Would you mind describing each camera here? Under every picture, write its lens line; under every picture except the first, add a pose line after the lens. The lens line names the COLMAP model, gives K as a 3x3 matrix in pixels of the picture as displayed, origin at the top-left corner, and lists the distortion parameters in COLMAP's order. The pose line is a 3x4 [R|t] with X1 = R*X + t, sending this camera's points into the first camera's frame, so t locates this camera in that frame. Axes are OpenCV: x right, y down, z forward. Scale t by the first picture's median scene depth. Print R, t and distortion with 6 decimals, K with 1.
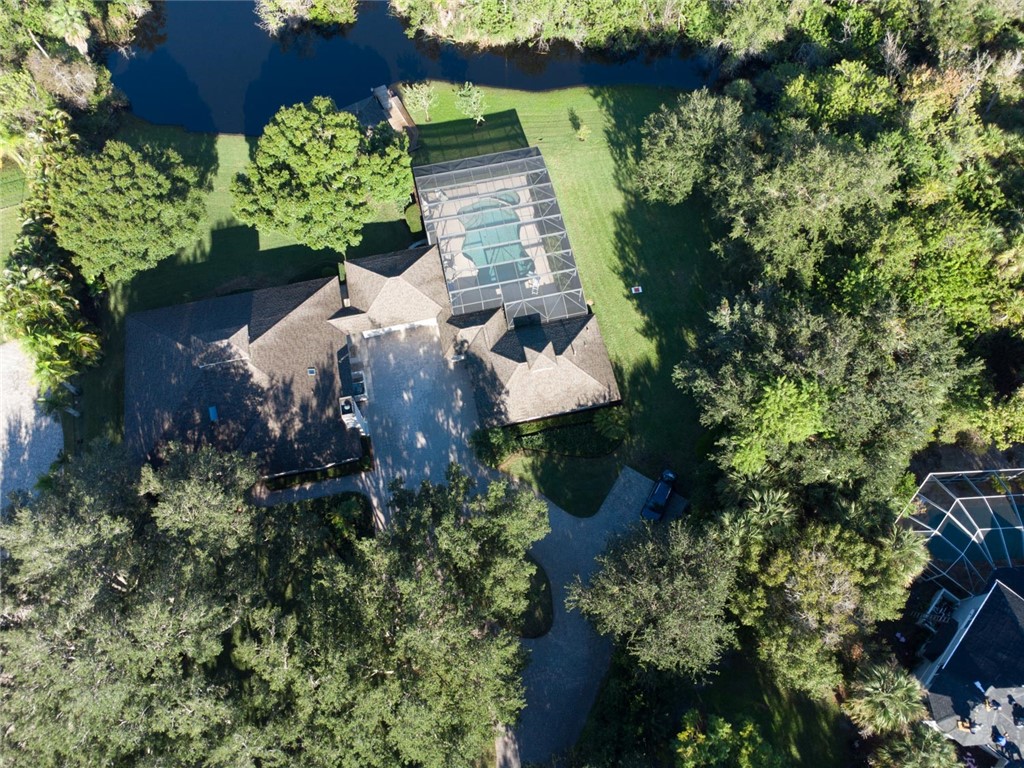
lens RADIAL K [[737.1, 0, 512.0], [0, 737.1, 384.0], [0, 0, 1]] dist [-0.007821, -0.003051]
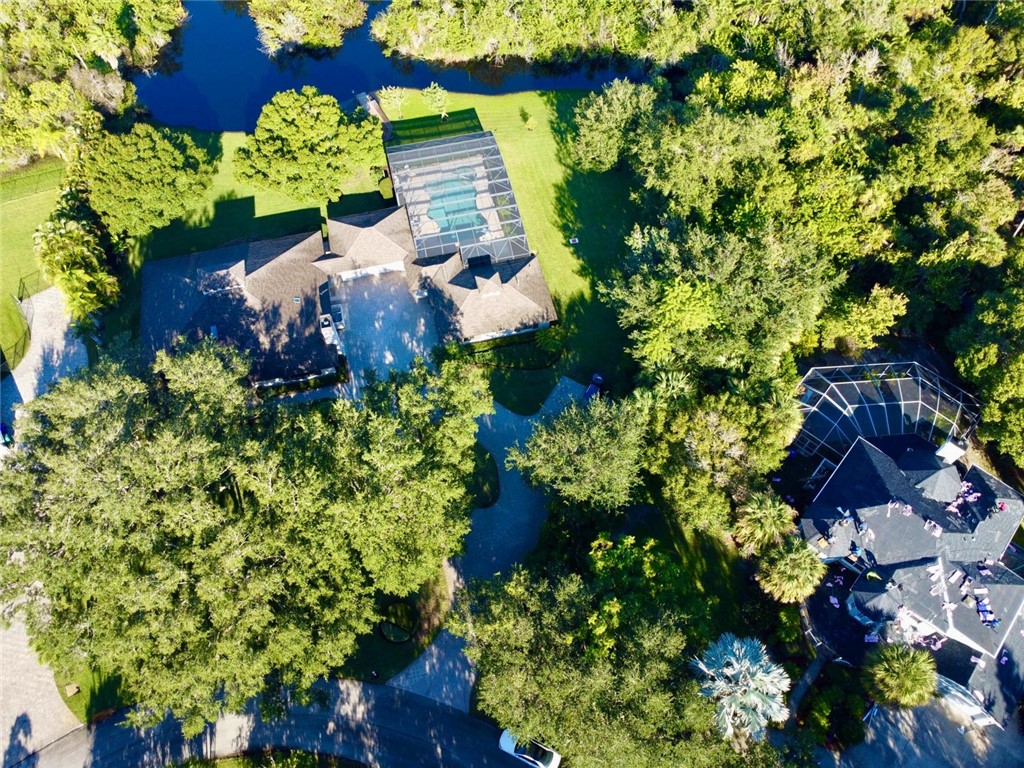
lens RADIAL K [[737.9, 0, 515.2], [0, 737.9, 385.1], [0, 0, 1]] dist [-0.043944, -0.002462]
pose [[0.999823, -0.013986, 0.012581, 0.062326], [0.015118, 0.995377, -0.094849, 0.234092], [-0.011197, 0.095022, 0.995412, -0.168848]]
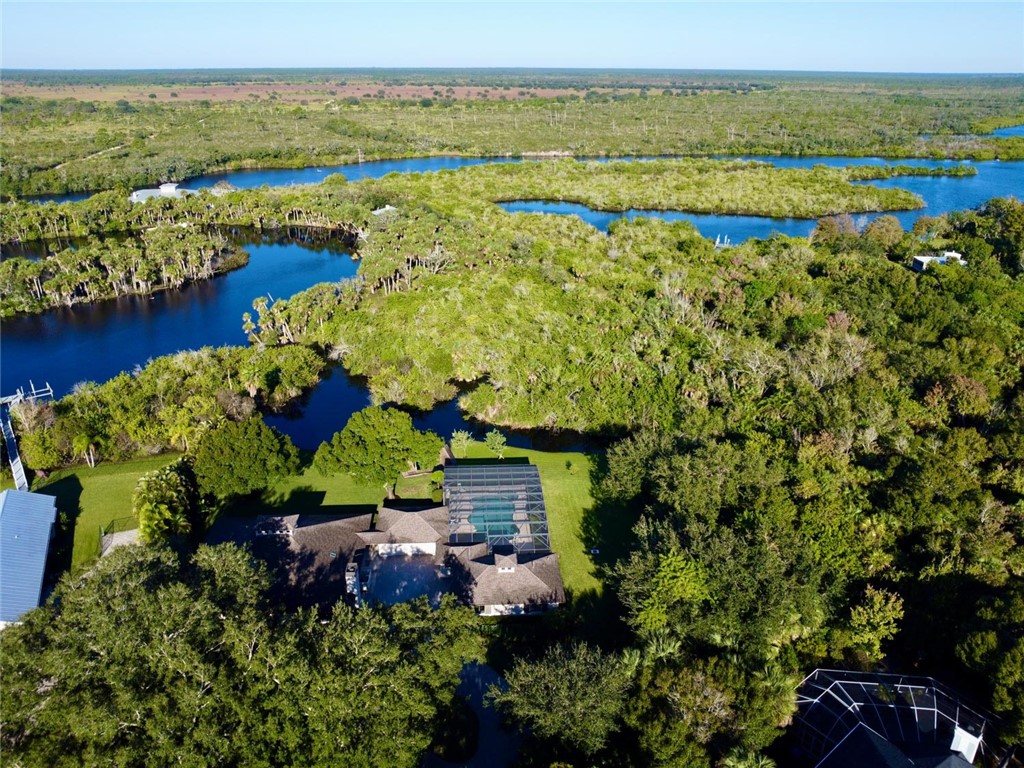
lens RADIAL K [[737.9, 0, 515.2], [0, 737.9, 385.1], [0, 0, 1]] dist [-0.043944, -0.002462]
pose [[0.987932, 0.082330, -0.131196, 0.193569], [-0.148607, 0.742599, -0.653041, 0.557972], [0.043661, 0.664657, 0.745872, -0.161792]]
